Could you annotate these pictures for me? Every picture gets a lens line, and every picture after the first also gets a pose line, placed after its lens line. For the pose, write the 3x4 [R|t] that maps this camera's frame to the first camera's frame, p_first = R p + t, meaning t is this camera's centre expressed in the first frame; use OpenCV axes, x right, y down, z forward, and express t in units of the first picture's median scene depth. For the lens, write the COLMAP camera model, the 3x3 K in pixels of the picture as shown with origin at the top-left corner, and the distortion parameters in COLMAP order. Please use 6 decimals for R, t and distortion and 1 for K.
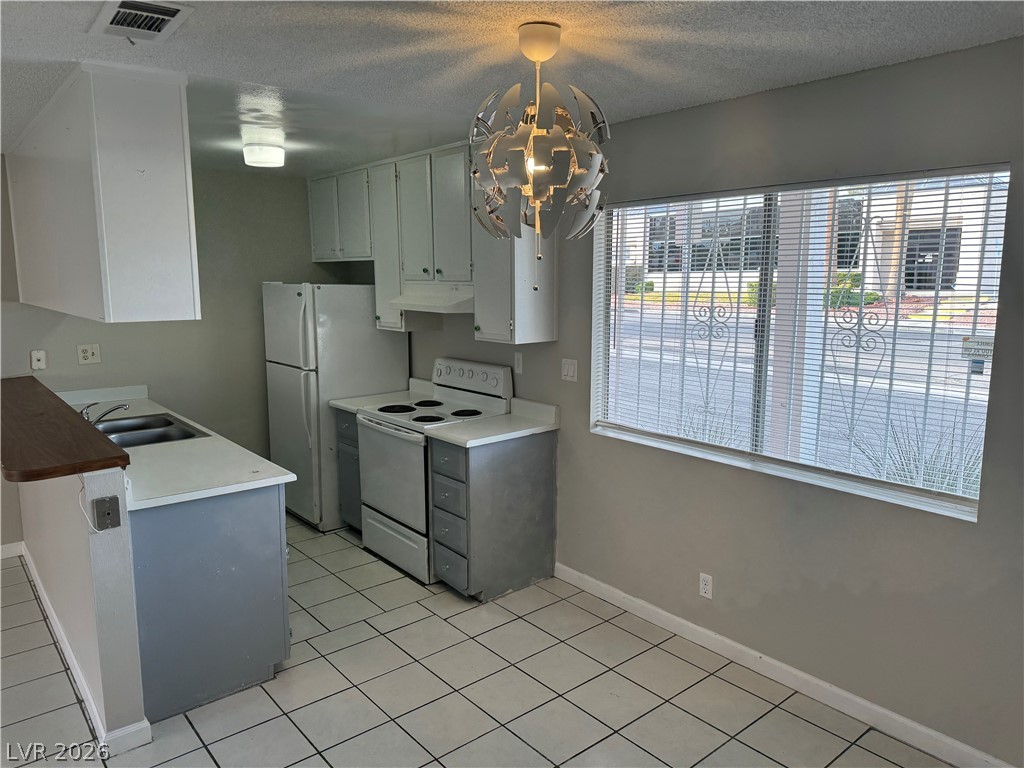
lens RADIAL K [[713.3, 0, 512.0], [0, 713.3, 384.0], [0, 0, 1]] dist [0.164952, -0.296922]
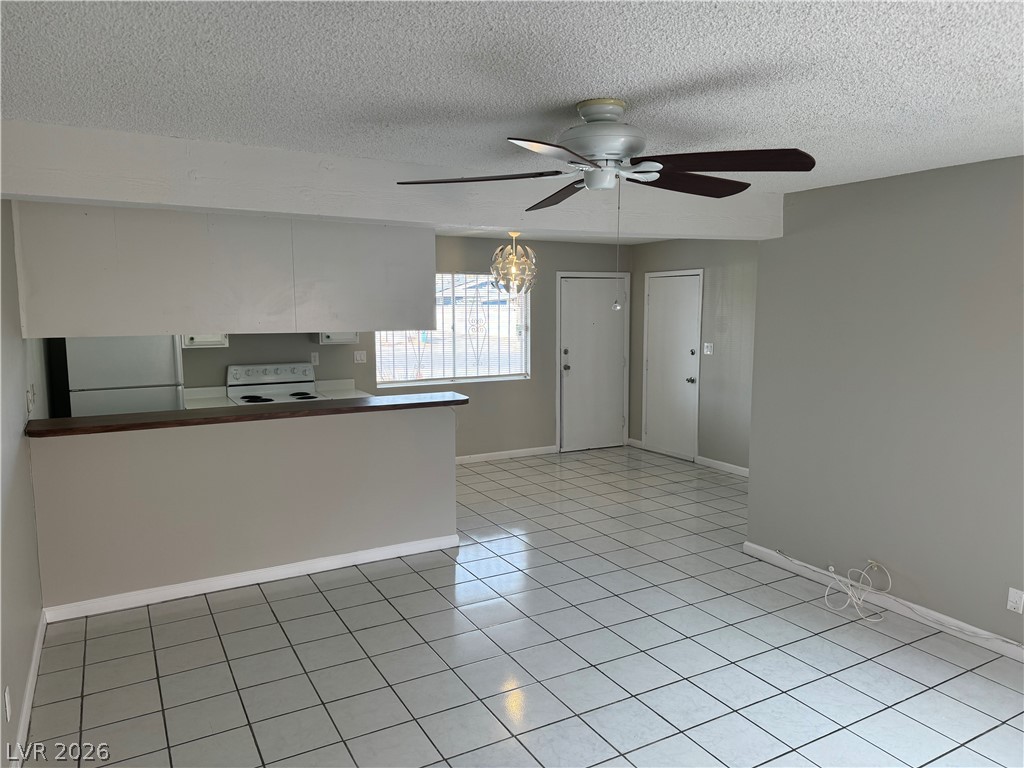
lens RADIAL K [[714.8, 0, 508.1], [0, 714.8, 386.1], [0, 0, 1]] dist [0.075836, -0.081333]
pose [[0.180768, -0.119943, 0.976185, -1.450466], [0.145123, 0.984925, 0.094143, -0.055292], [-0.972760, 0.124649, 0.195450, 0.245821]]
